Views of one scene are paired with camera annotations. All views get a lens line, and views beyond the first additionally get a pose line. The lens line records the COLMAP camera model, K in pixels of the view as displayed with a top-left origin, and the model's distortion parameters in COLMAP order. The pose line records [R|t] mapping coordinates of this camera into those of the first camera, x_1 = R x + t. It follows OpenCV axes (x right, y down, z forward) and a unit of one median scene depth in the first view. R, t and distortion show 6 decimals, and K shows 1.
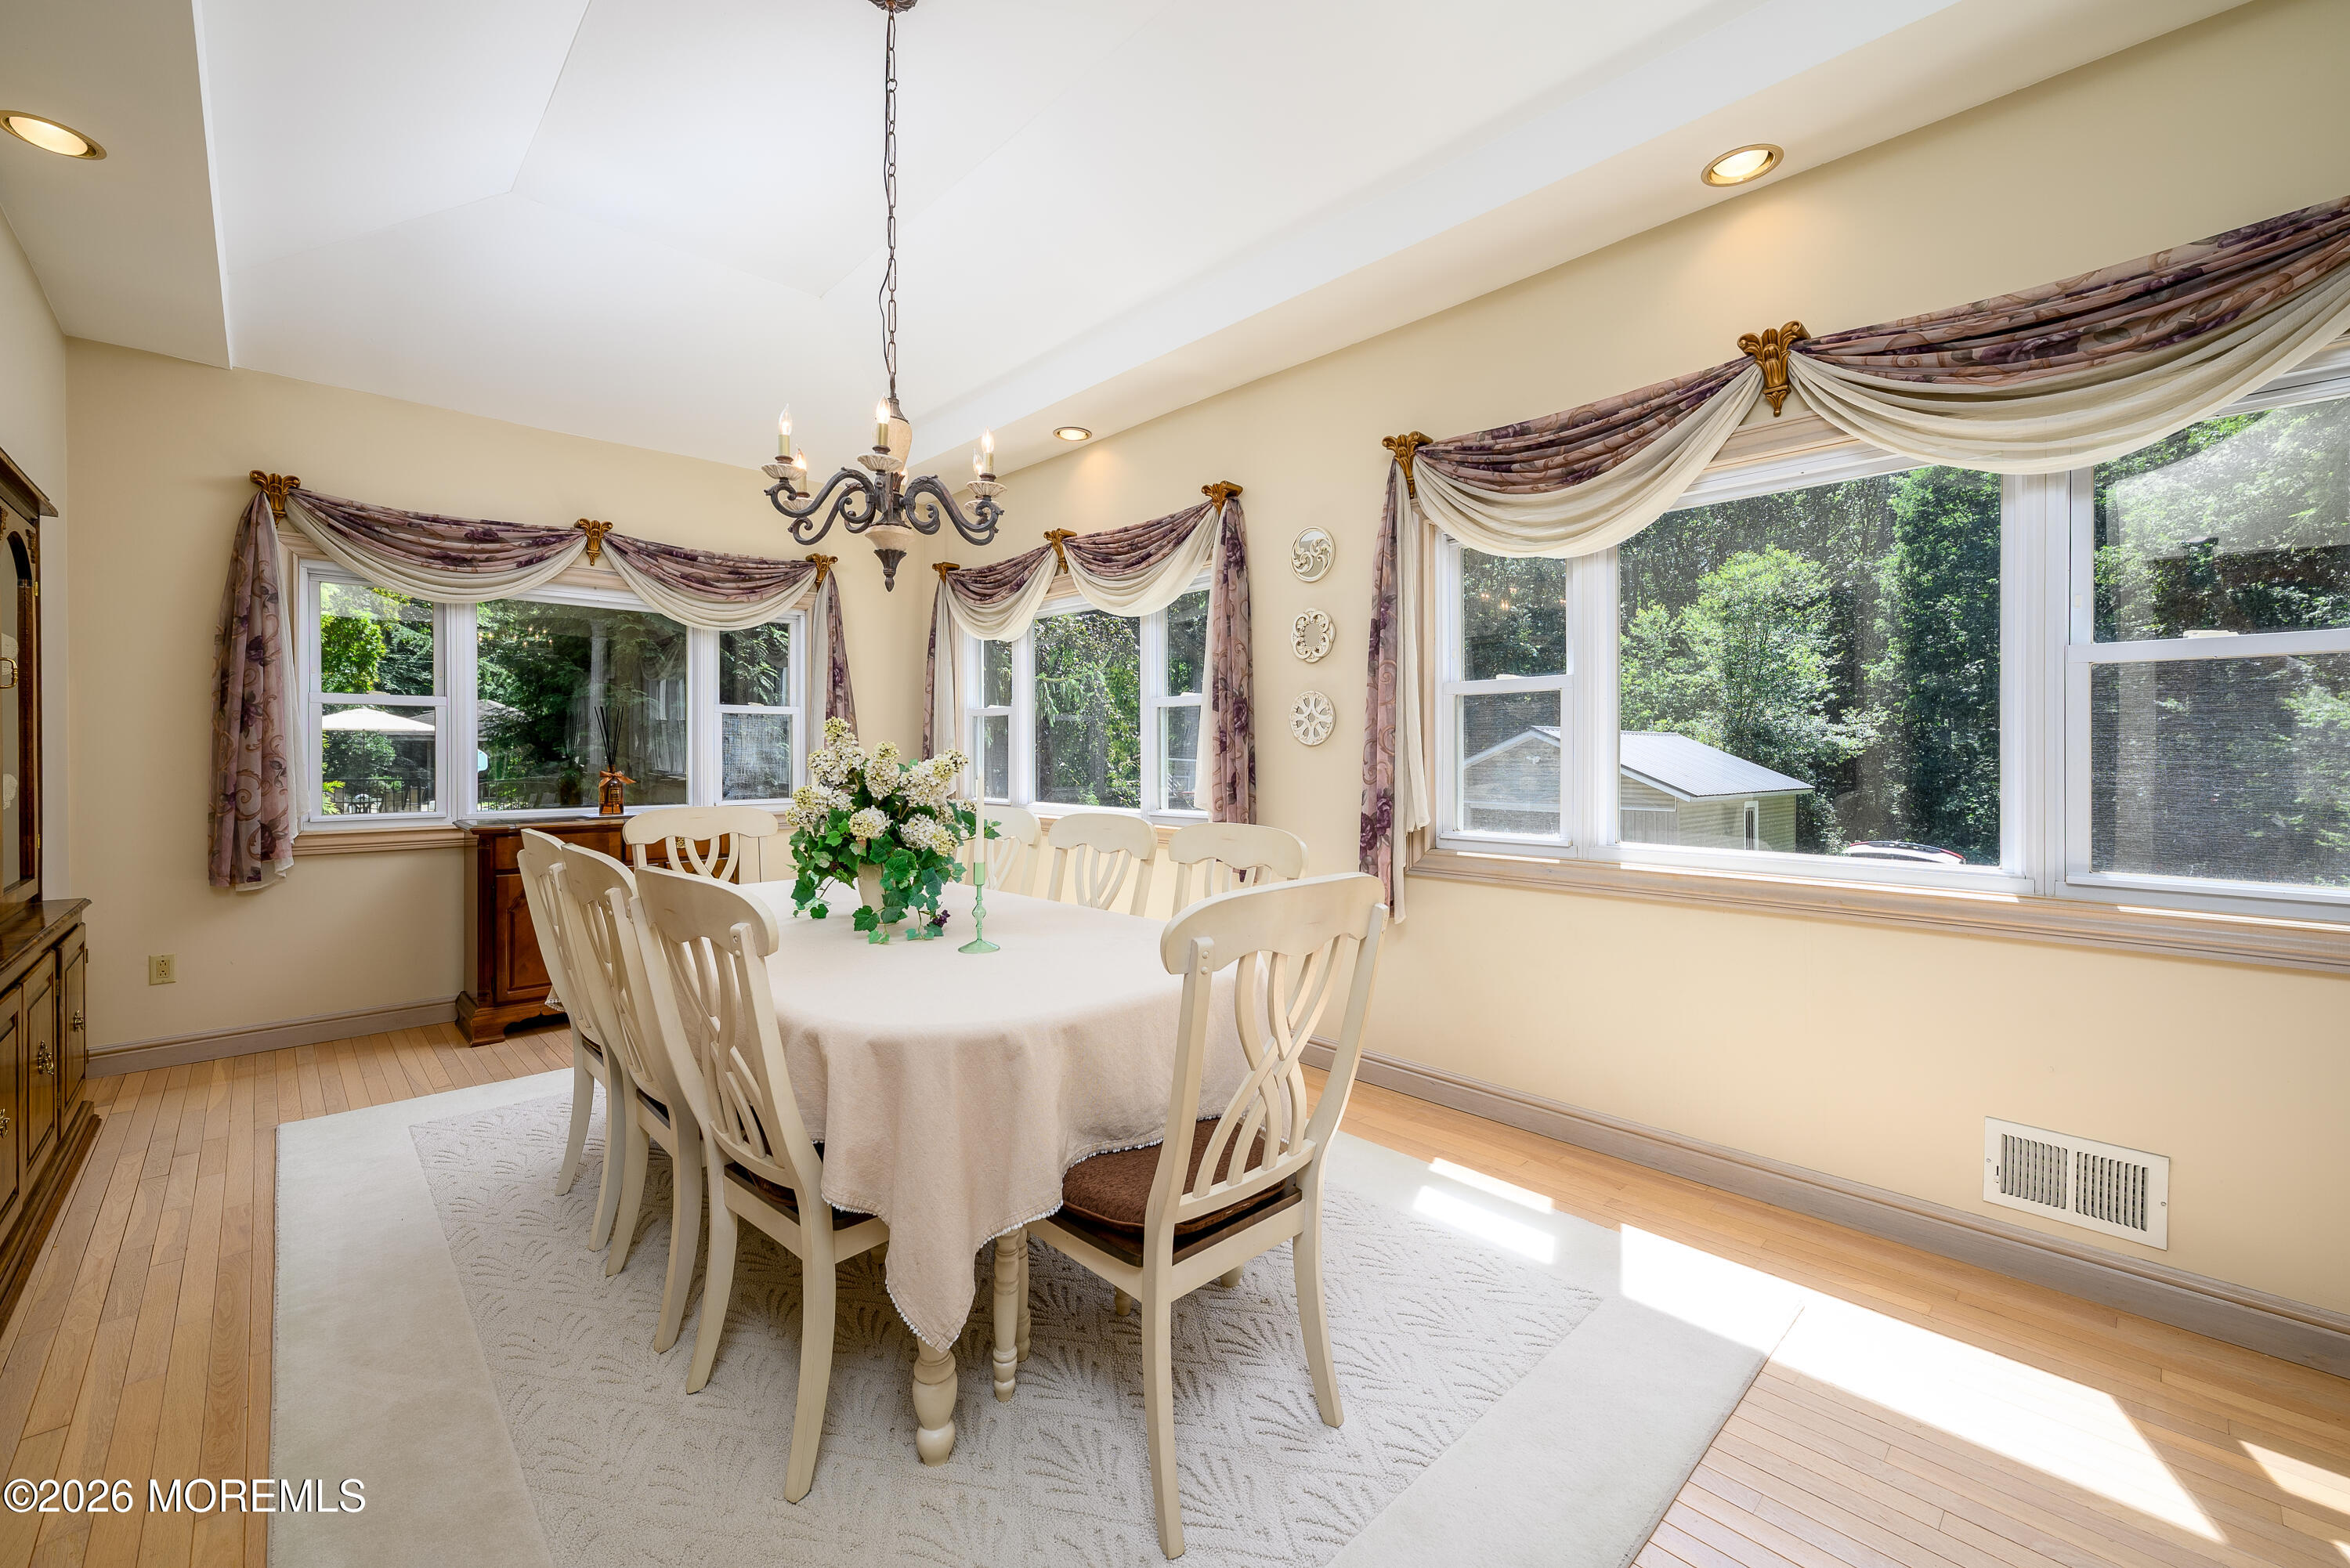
lens RADIAL K [[946.7, 0, 1167.9], [0, 946.7, 749.9], [0, 0, 1]] dist [-0.001222, 0.000489]
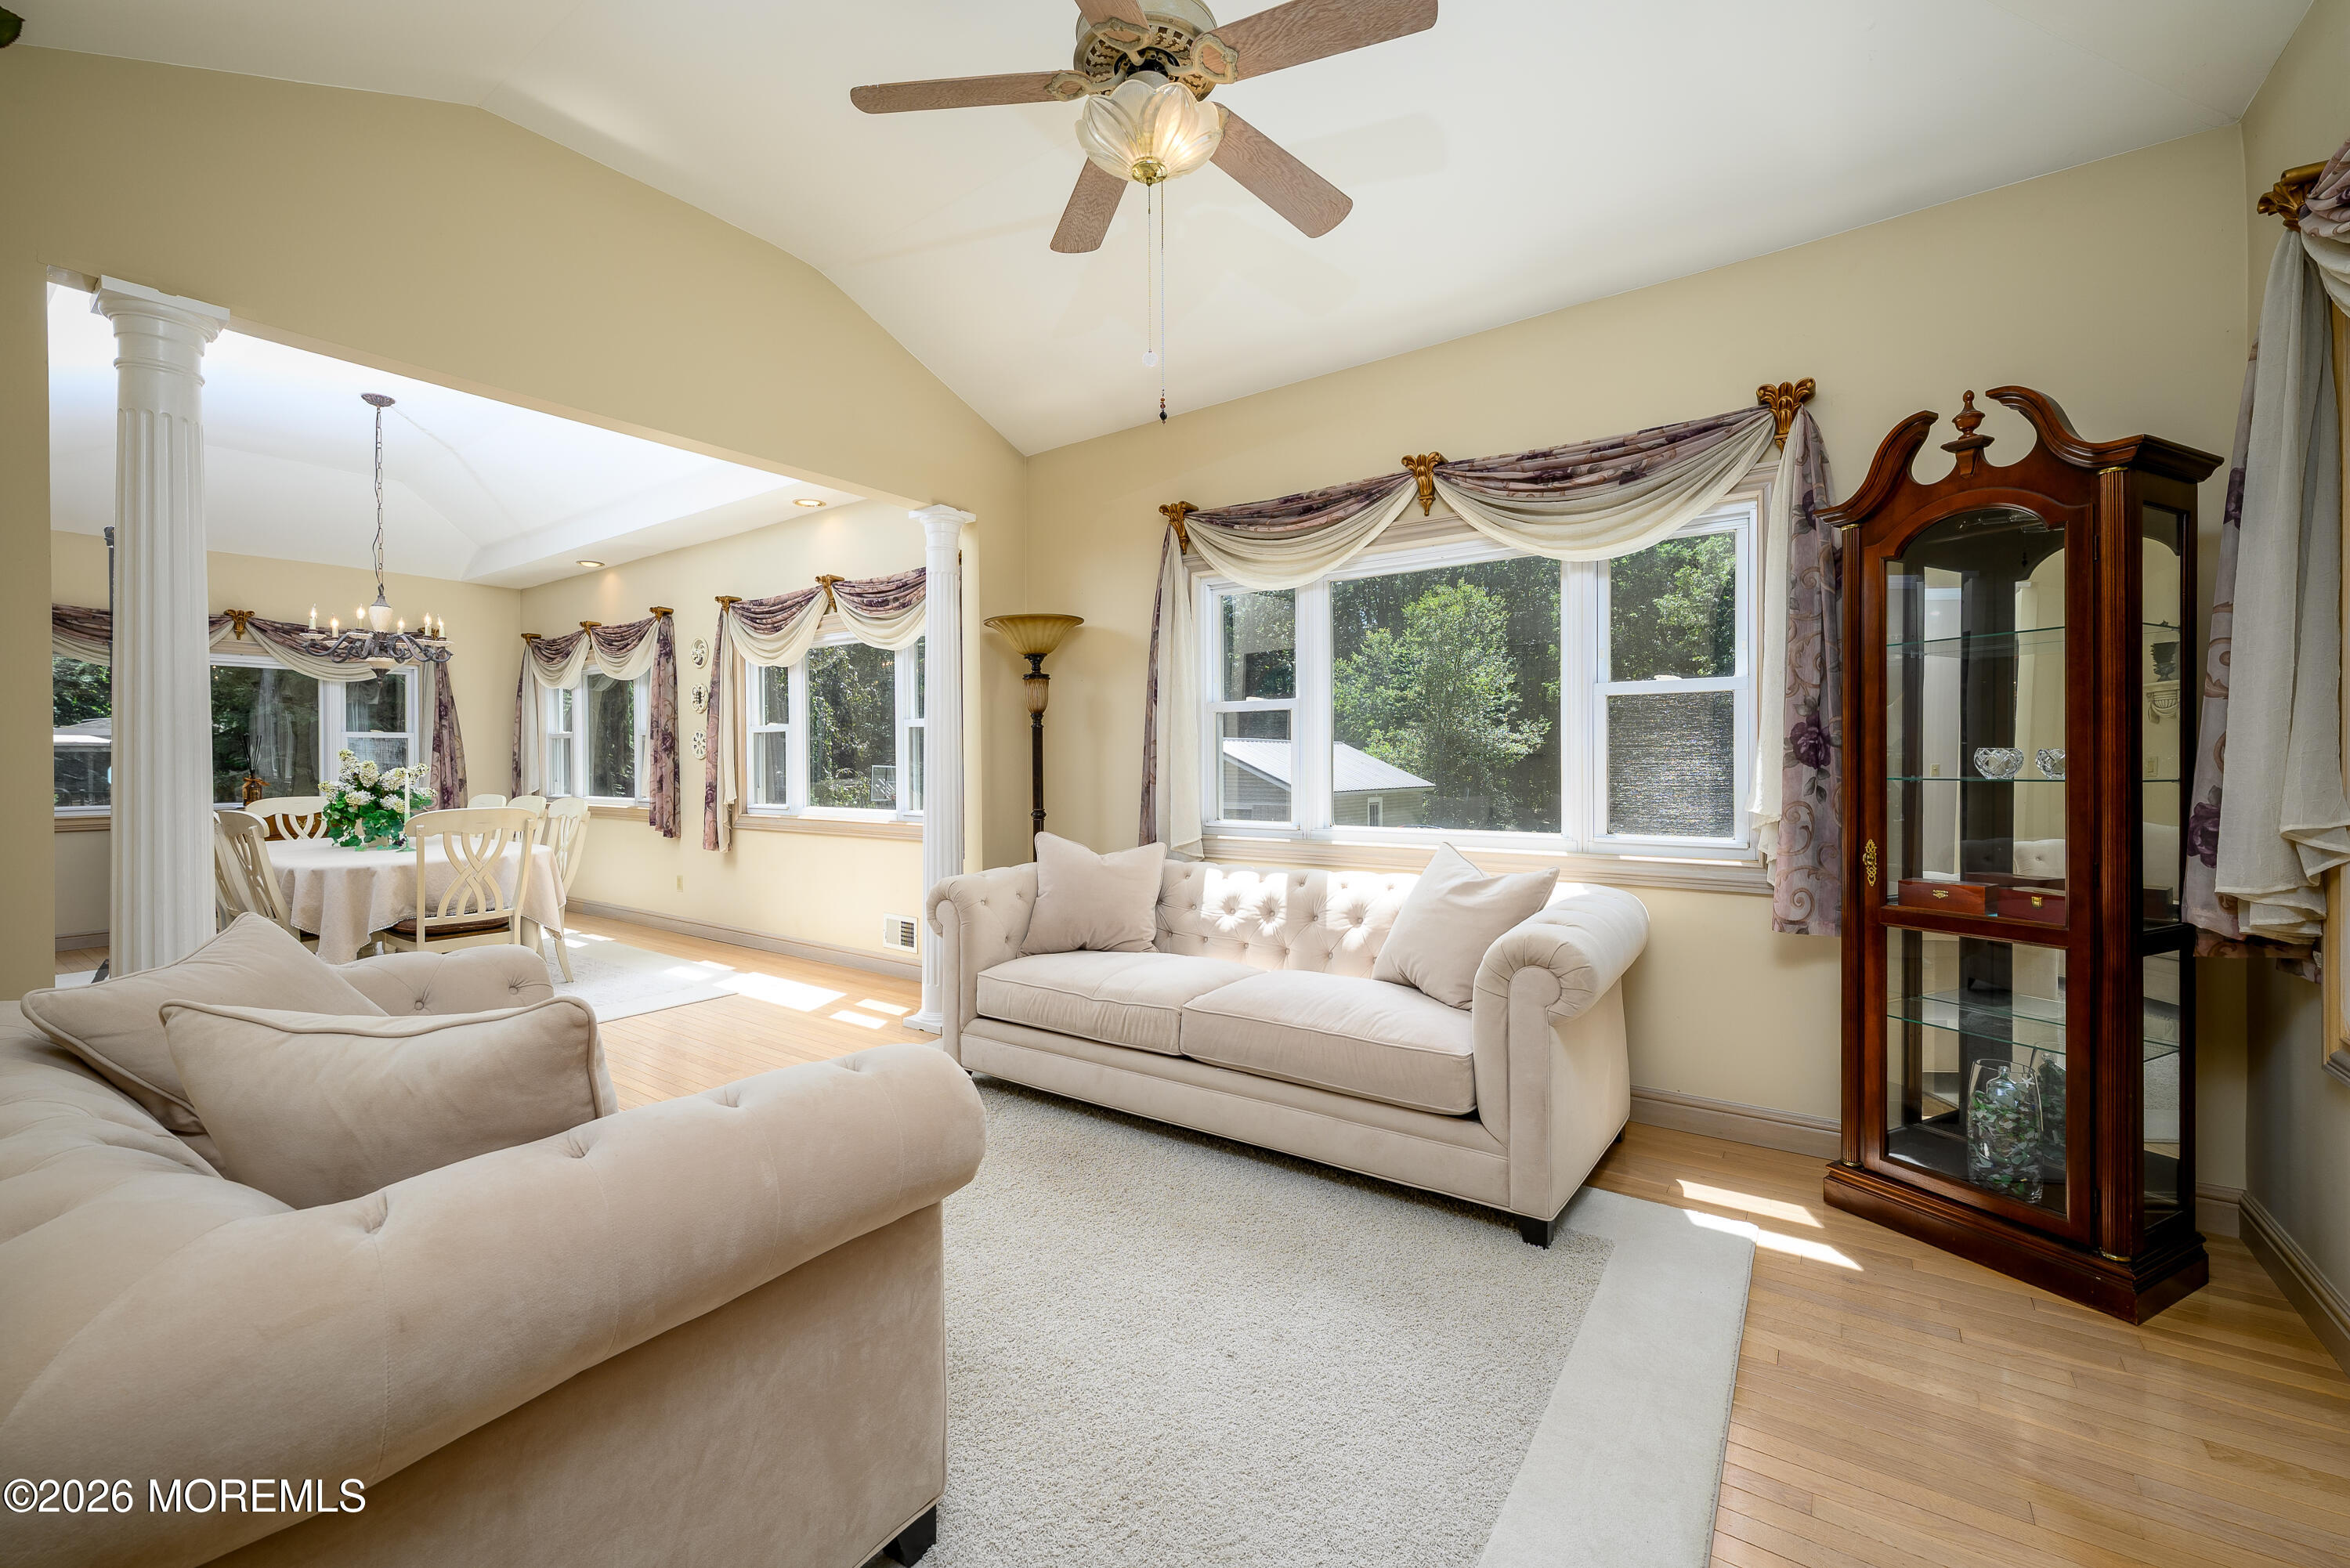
lens RADIAL K [[946.7, 0, 1180.6], [0, 946.7, 764.1], [0, 0, 1]] dist [-0.001222, 0.000489]
pose [[0.981634, -0.005210, 0.190700, 0.652319], [0.003457, 0.999949, 0.009524, -0.008539], [-0.190740, -0.008689, 0.981602, -0.867291]]
